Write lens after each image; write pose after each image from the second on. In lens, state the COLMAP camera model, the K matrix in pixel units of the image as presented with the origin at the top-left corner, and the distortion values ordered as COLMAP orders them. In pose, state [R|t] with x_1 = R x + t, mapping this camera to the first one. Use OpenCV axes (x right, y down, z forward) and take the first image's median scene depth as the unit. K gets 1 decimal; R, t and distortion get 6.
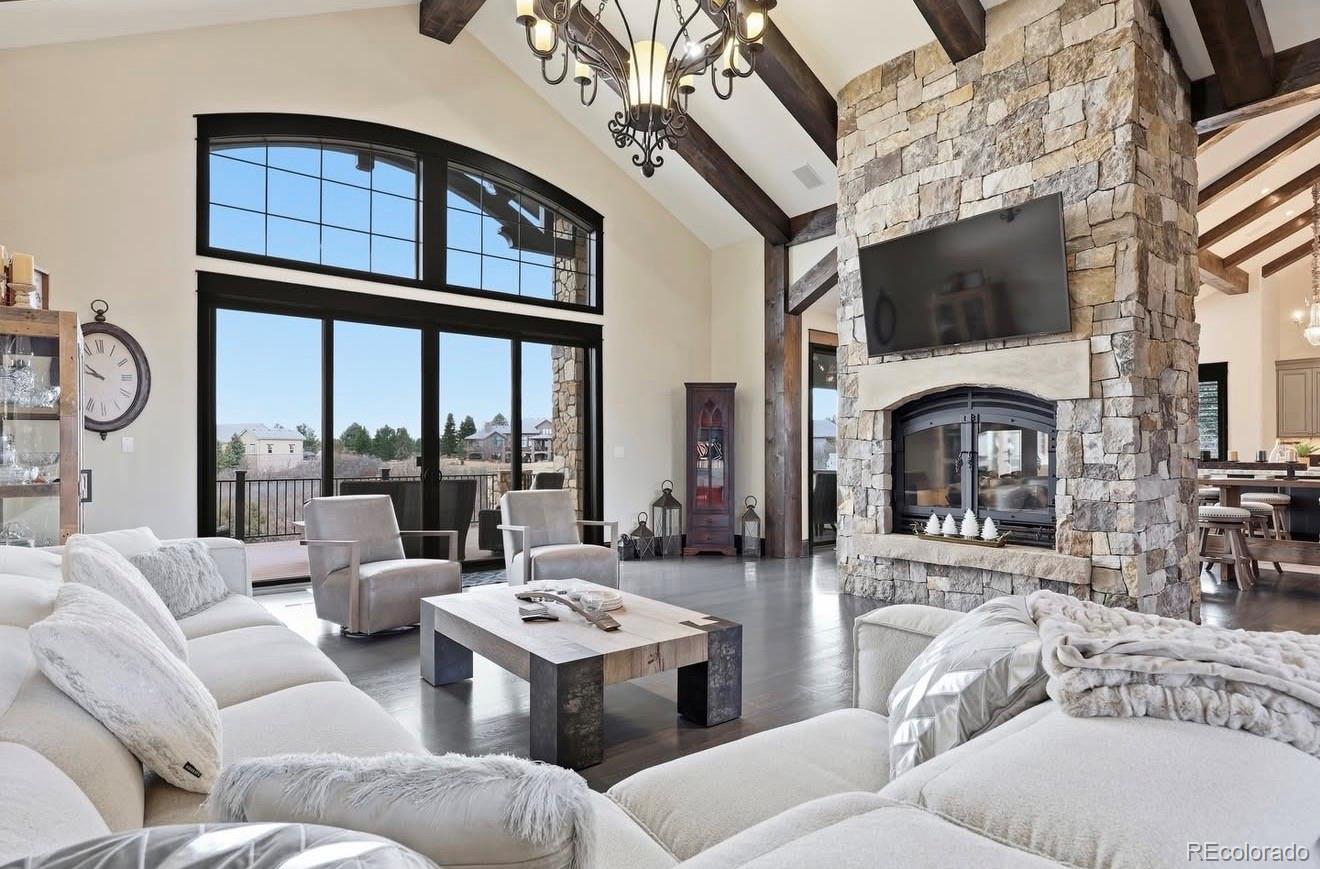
lens RADIAL K [[697.5, 0, 661.5], [0, 697.5, 451.0], [0, 0, 1]] dist [0.000673, 0.001474]
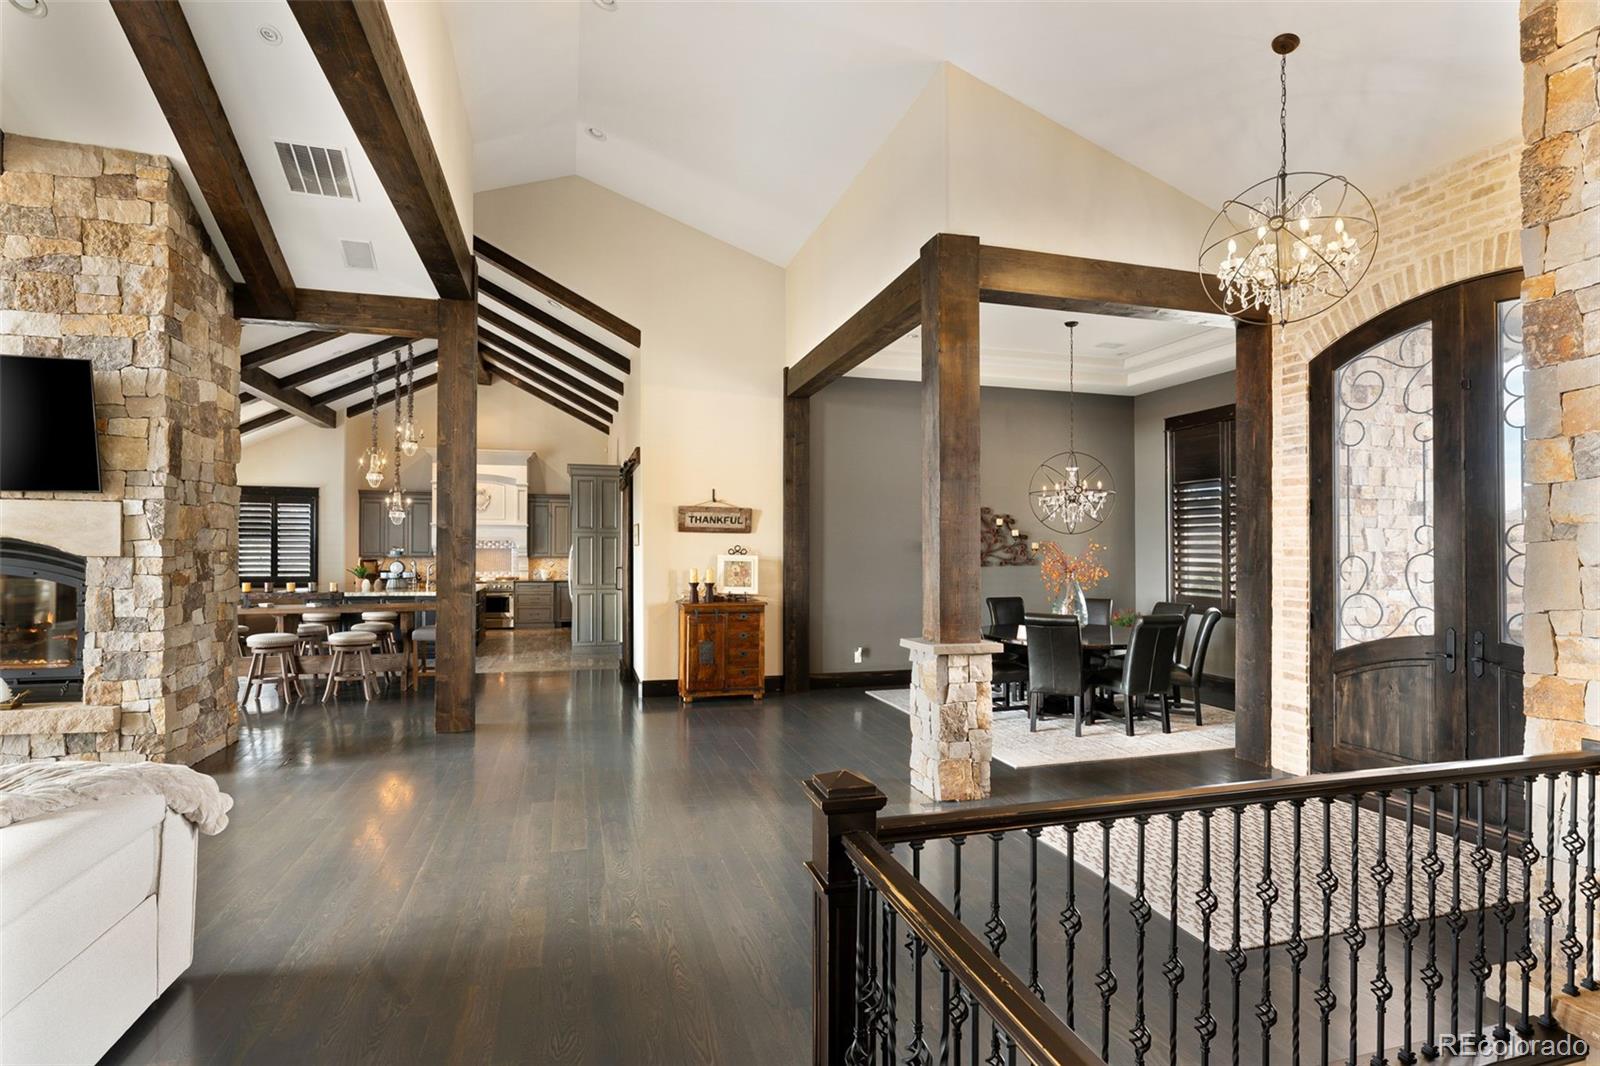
lens RADIAL K [[782.0, 0, 801.9], [0, 782.0, 544.9], [0, 0, 1]] dist [0.000190, 0.000530]
pose [[0.374341, 0.010063, 0.927237, -0.109624], [-0.009282, 0.999932, -0.007105, -0.093991], [-0.927245, -0.005947, 0.374409, -0.418513]]
